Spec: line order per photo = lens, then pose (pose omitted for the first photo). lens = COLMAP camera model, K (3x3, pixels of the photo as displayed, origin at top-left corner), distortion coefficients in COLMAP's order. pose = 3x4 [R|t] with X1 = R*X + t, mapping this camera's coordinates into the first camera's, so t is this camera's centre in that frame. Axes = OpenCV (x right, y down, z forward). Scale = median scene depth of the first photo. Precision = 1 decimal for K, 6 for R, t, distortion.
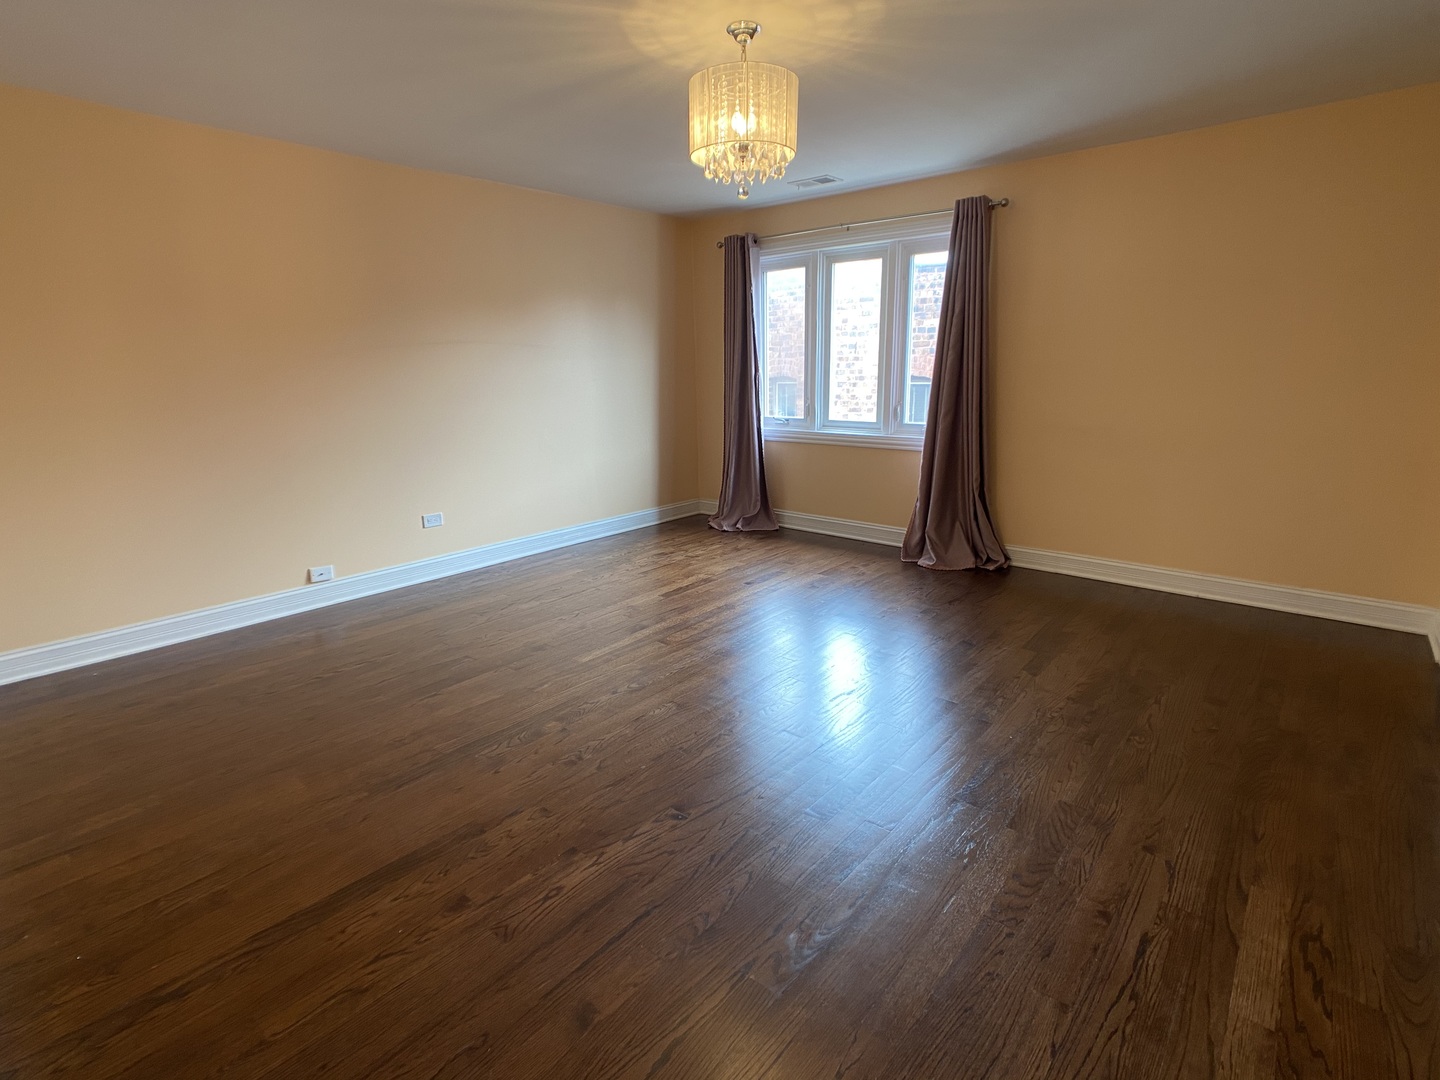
lens RADIAL K [[707.1, 0, 721.7], [0, 707.1, 535.9], [0, 0, 1]] dist [-0.025371, 0.012842]
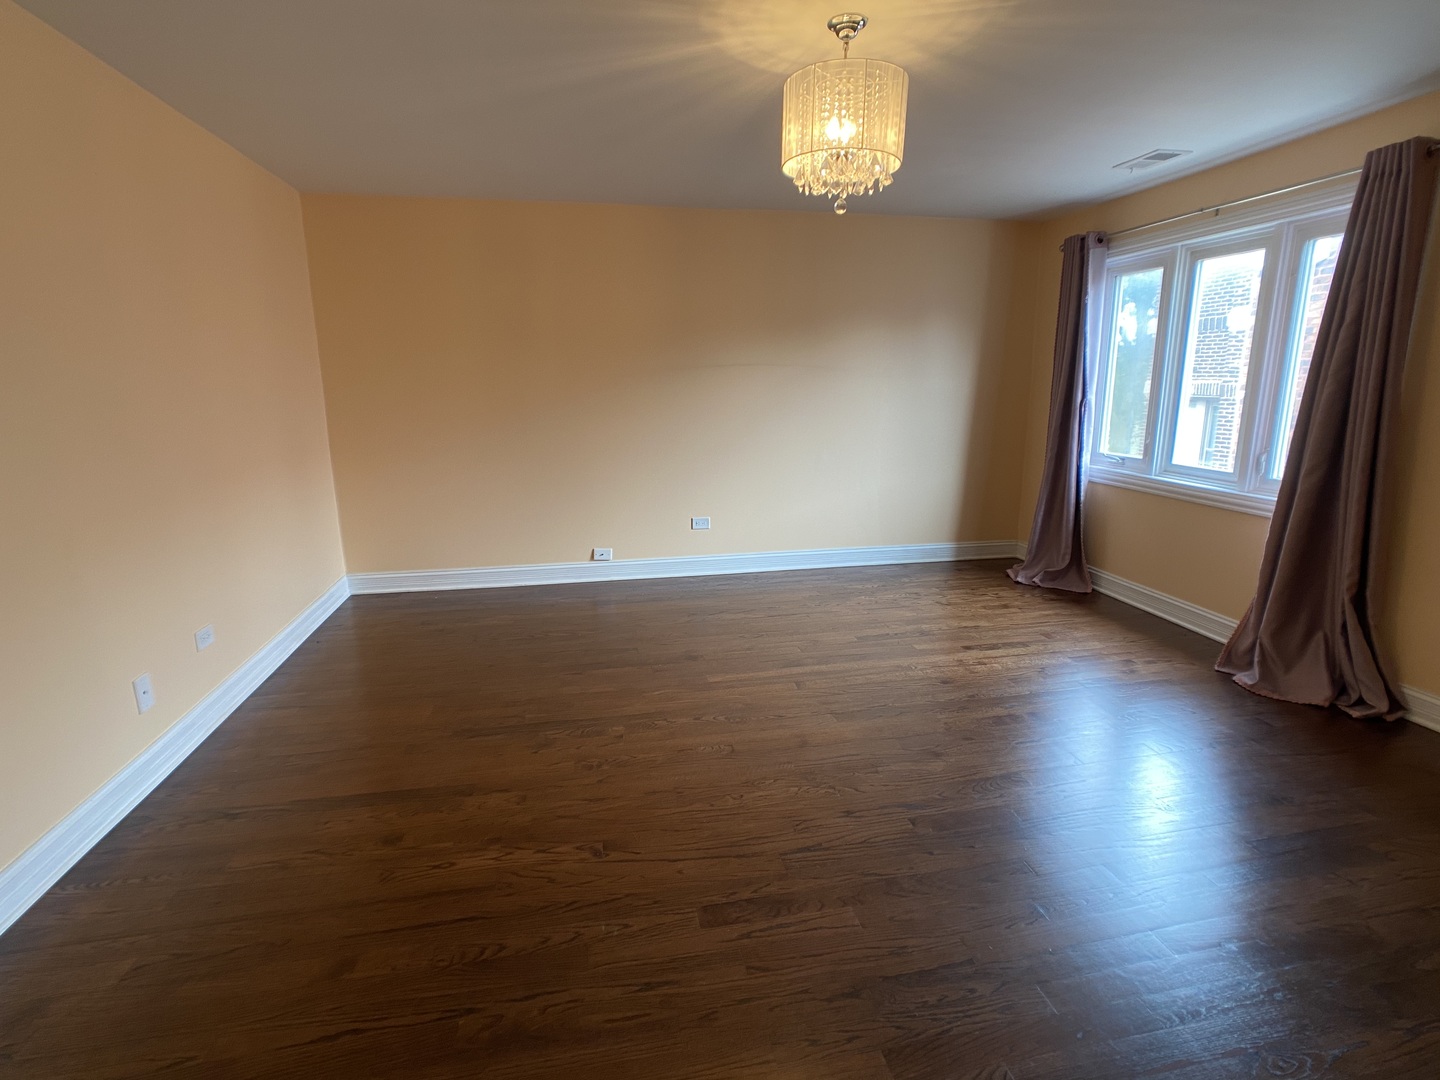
lens RADIAL K [[707.1, 0, 712.9], [0, 707.1, 529.9], [0, 0, 1]] dist [-0.025371, 0.012842]
pose [[0.789854, 0.142320, -0.596553, 0.265772], [-0.155414, 0.987400, 0.029792, -0.046970], [0.593277, 0.069181, 0.802020, 0.120772]]
